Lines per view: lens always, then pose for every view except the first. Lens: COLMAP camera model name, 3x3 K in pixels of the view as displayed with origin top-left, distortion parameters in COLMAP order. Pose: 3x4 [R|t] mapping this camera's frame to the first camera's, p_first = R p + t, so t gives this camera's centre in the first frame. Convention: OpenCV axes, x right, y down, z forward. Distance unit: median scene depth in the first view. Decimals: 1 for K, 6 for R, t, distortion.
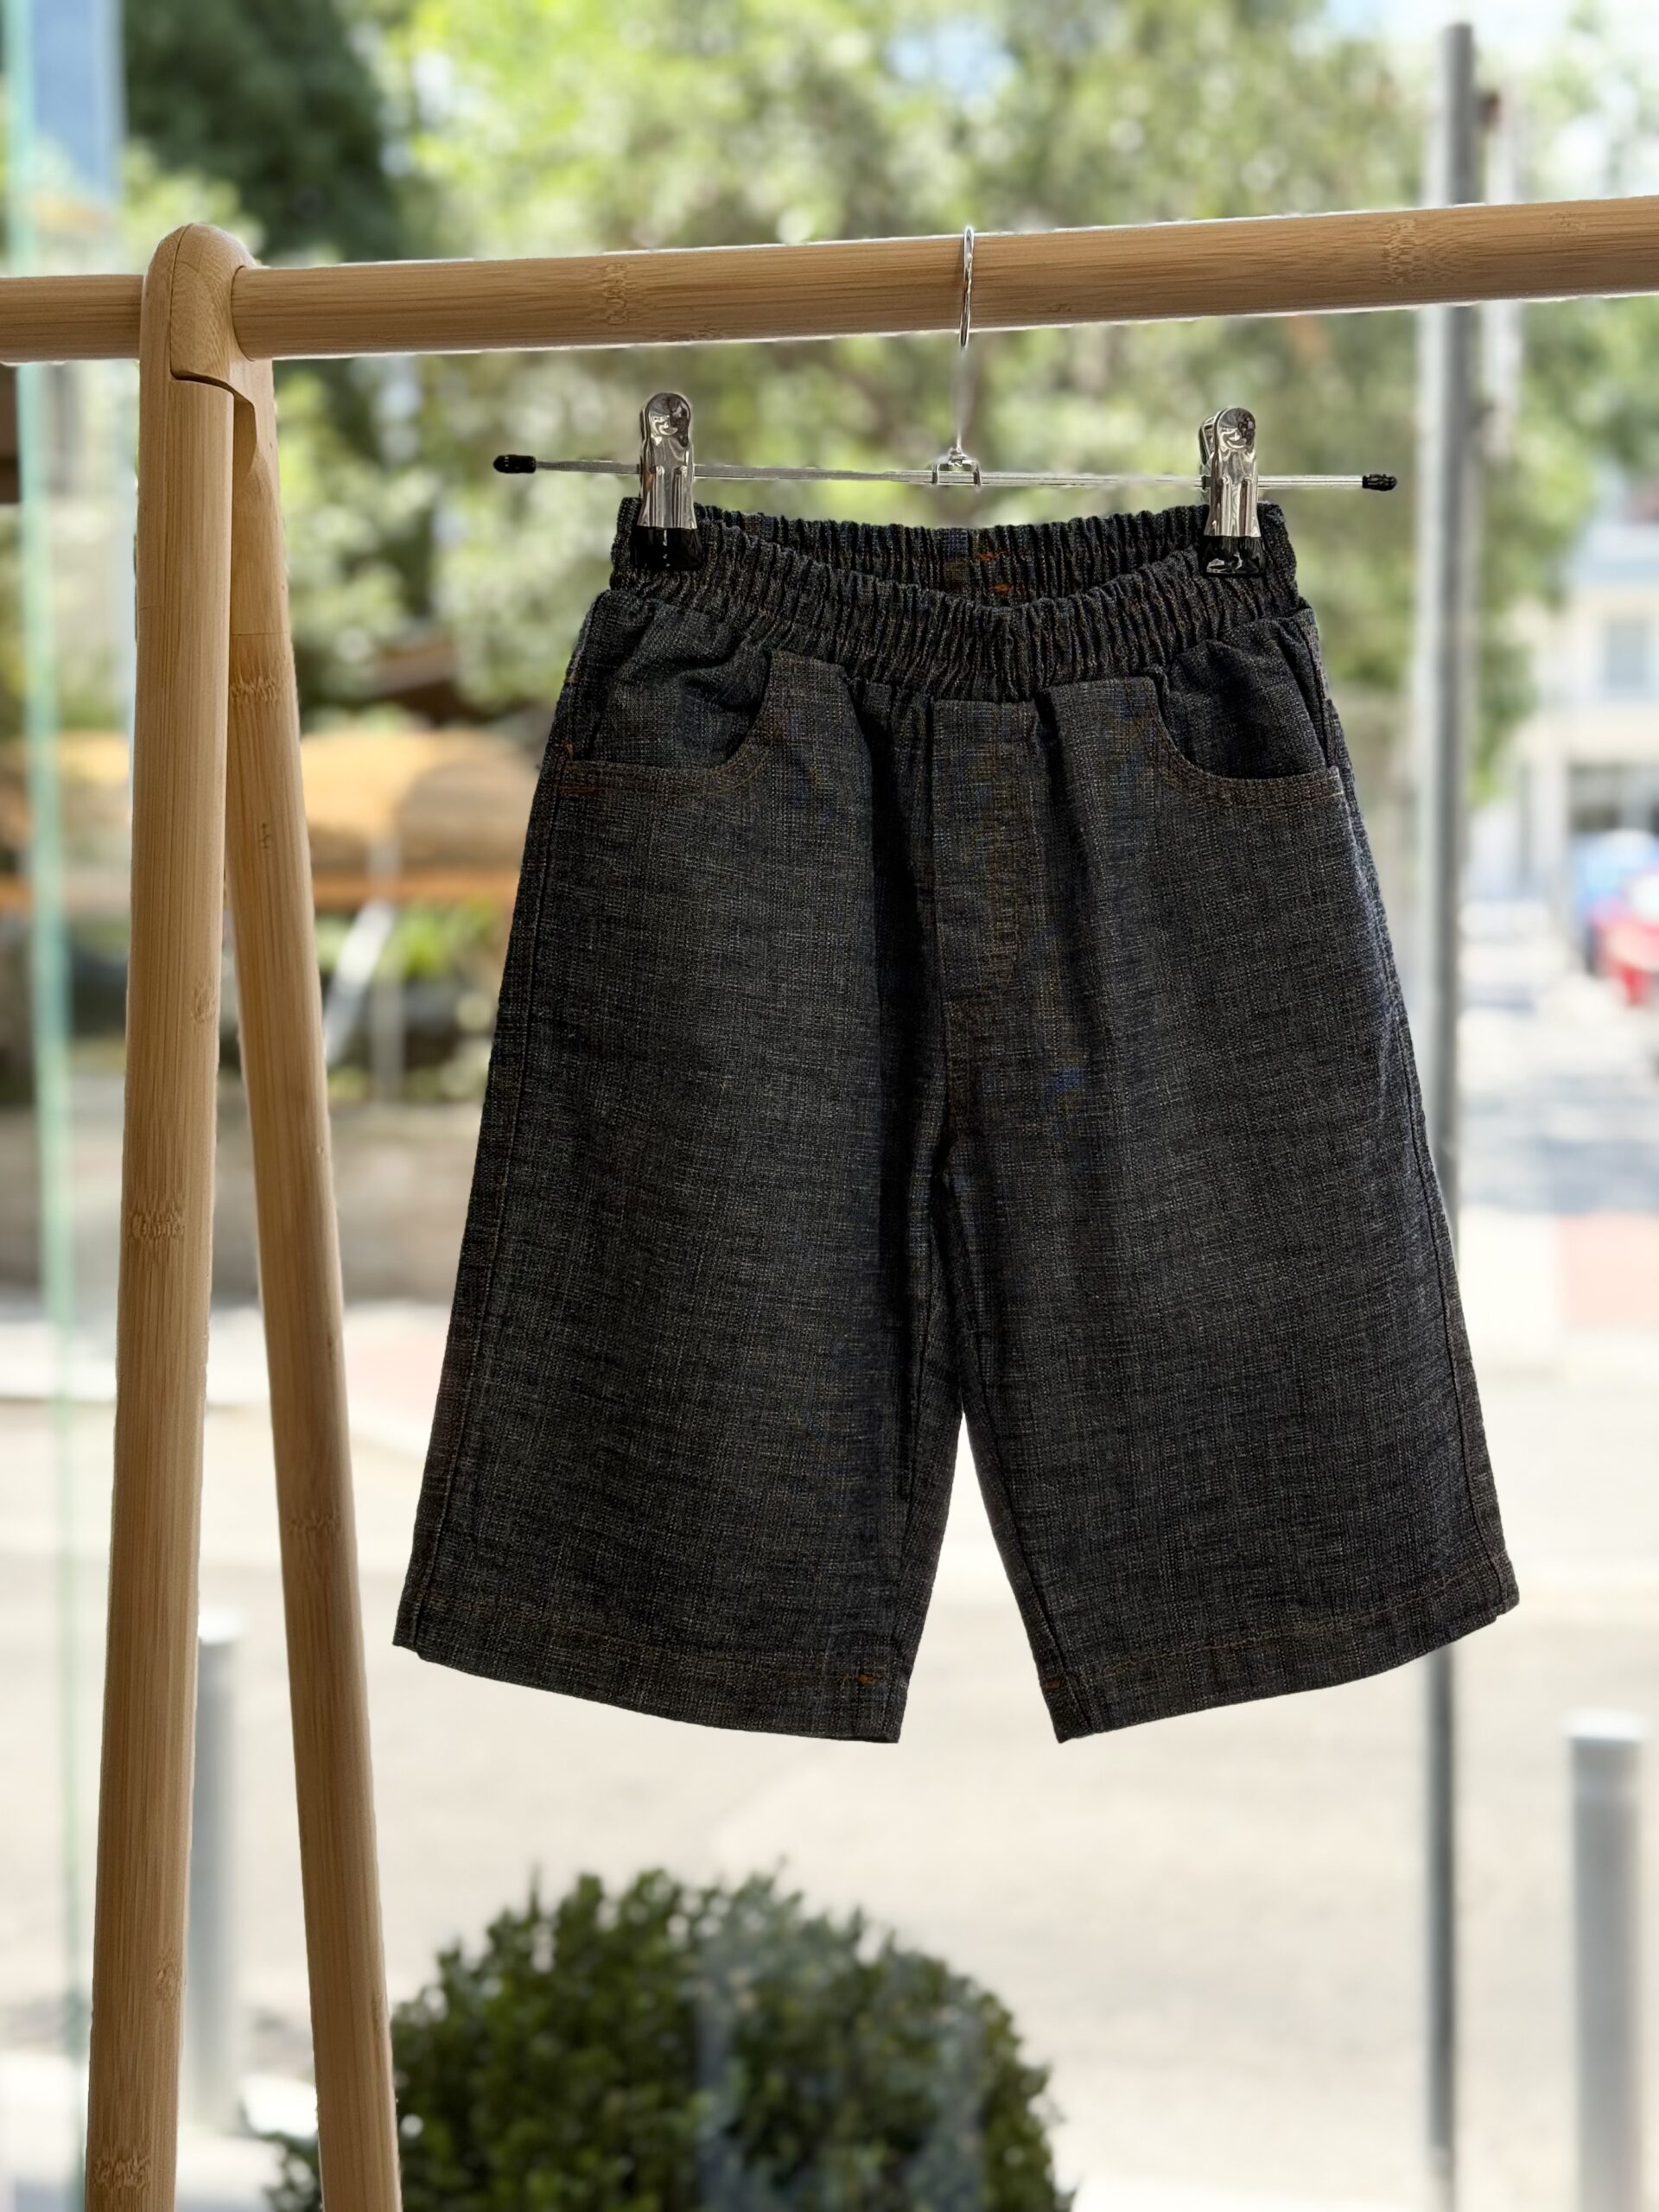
lens RADIAL K [[3142.8, 0, 829.5], [0, 3142.8, 1106.0], [0, 0, 1]] dist [0.127655, -0.099979]
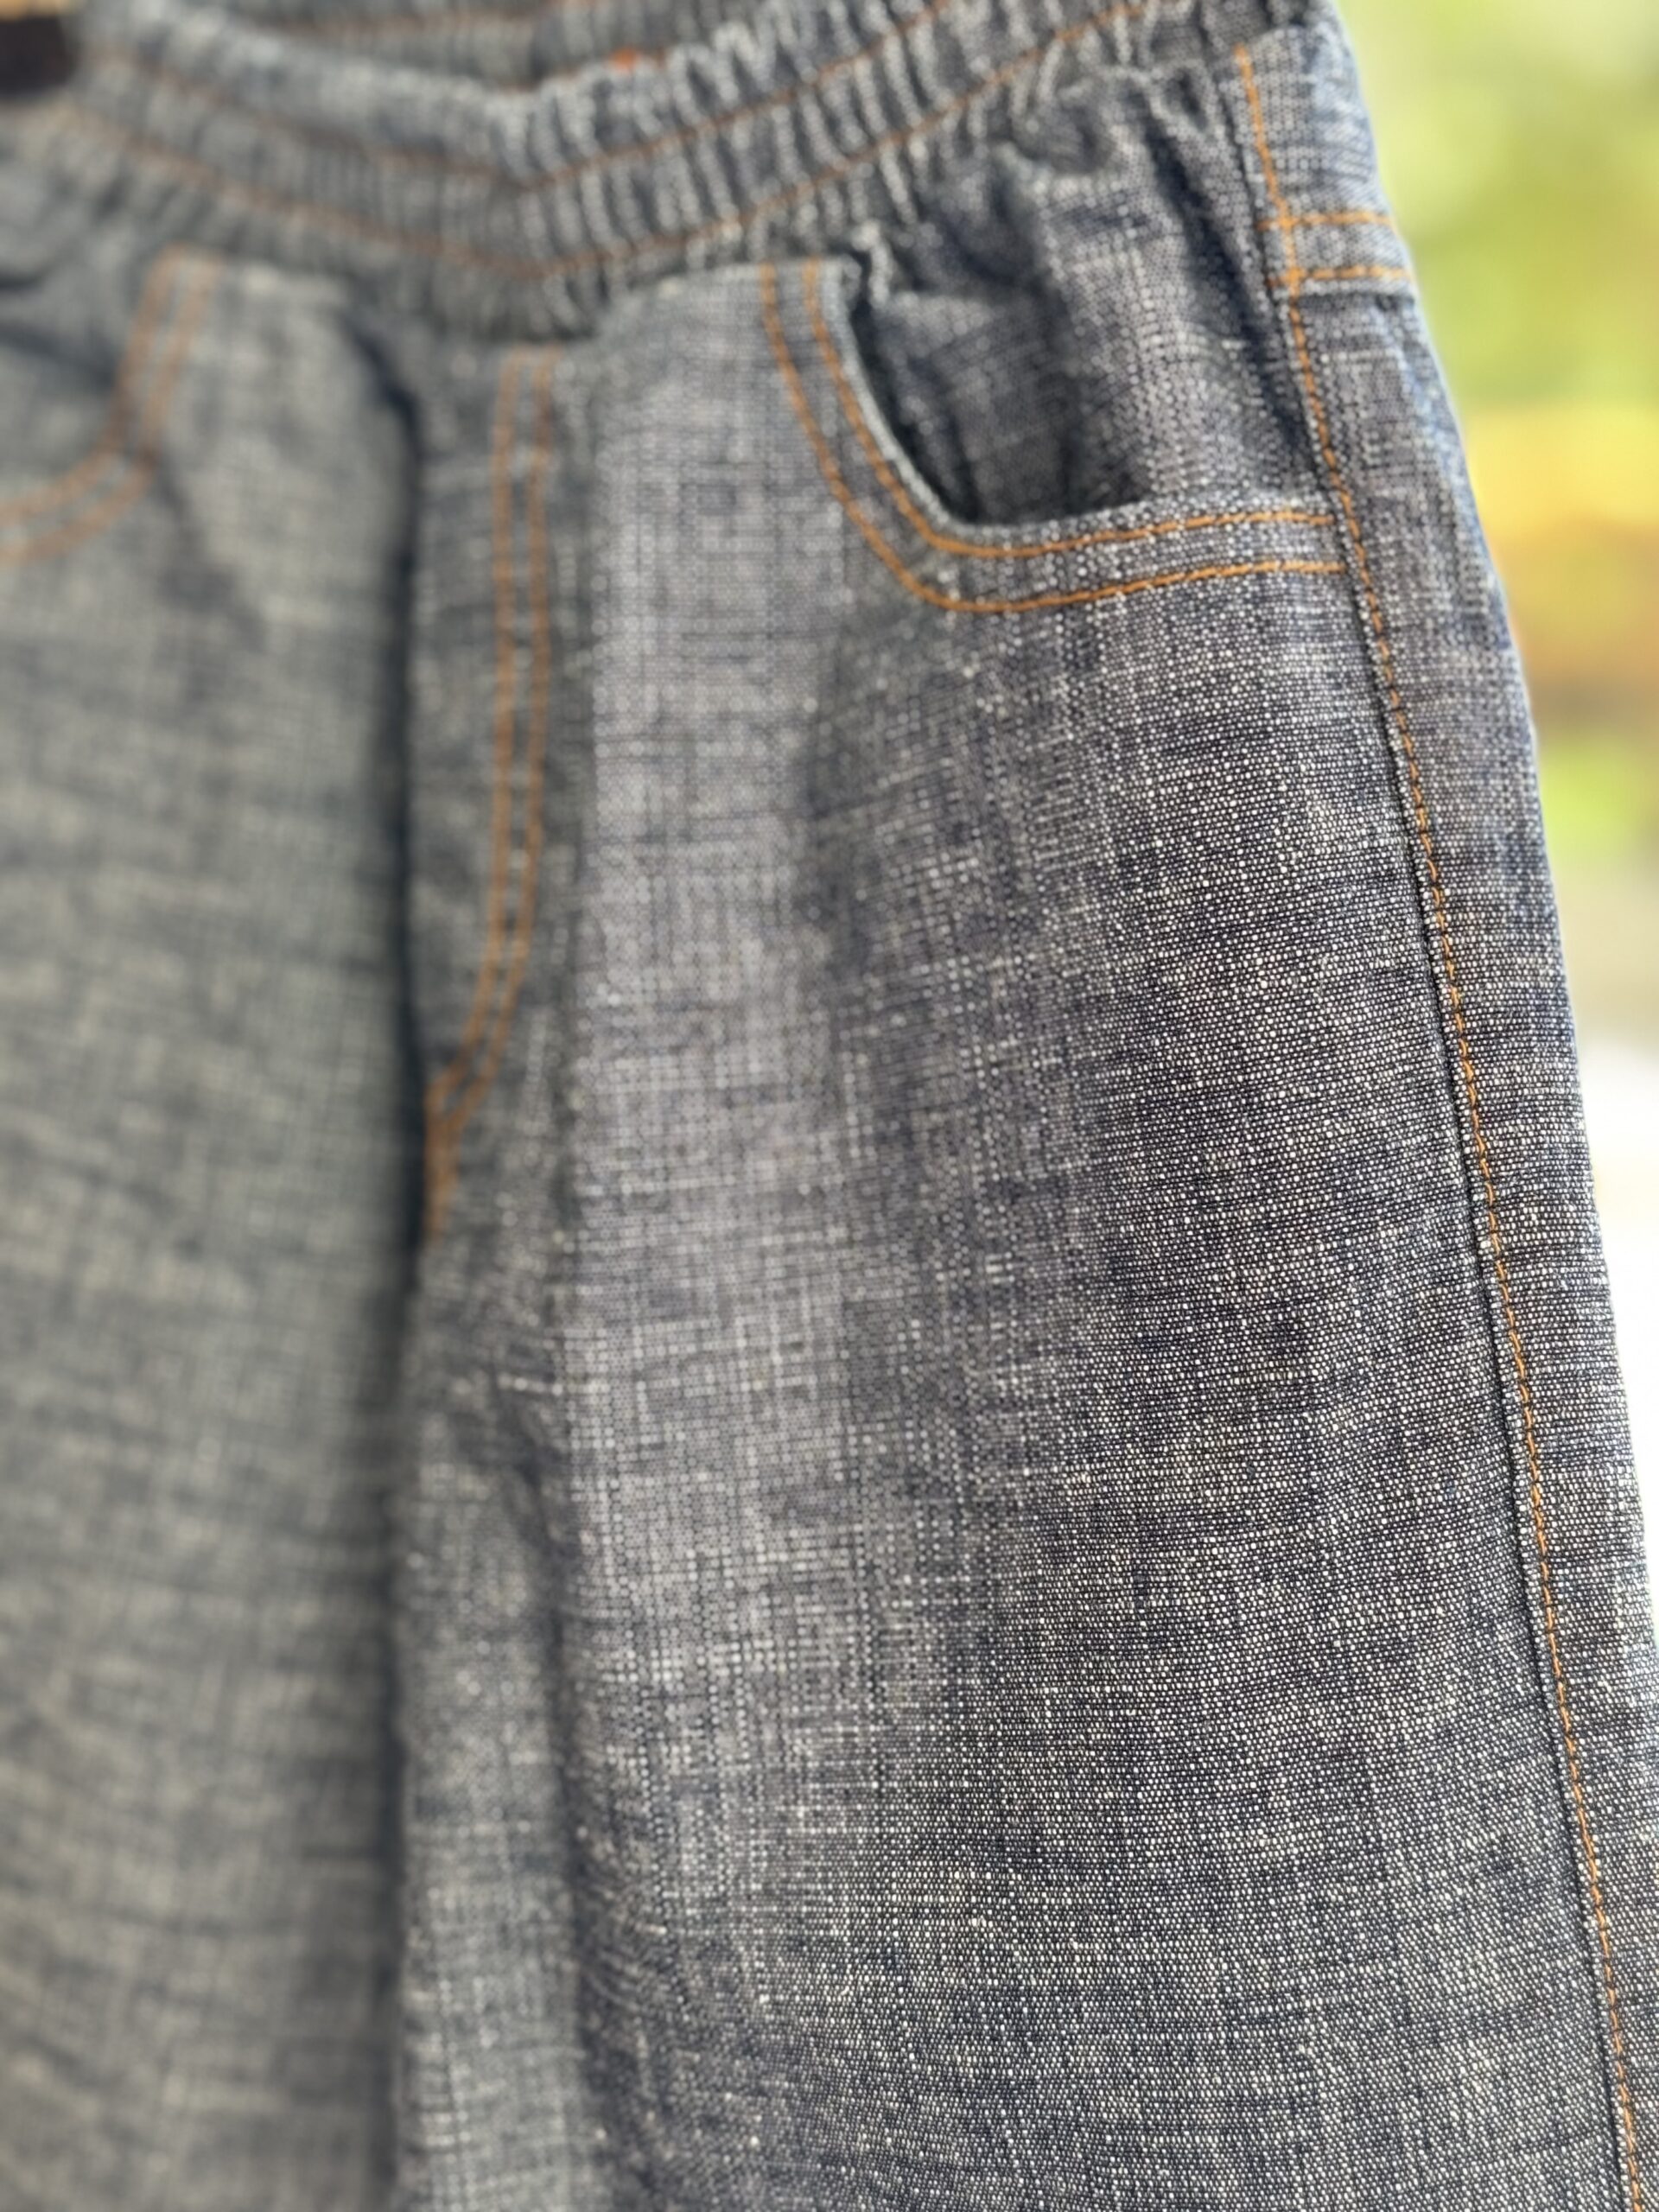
lens RADIAL K [[3142.8, 0, 829.5], [0, 3142.8, 1106.0], [0, 0, 1]] dist [0.127655, -0.099979]
pose [[0.747656, 0.105466, -0.655658, 0.358142], [-0.093446, 0.994193, 0.053363, -0.055542], [0.657479, 0.021372, 0.753170, 0.715269]]
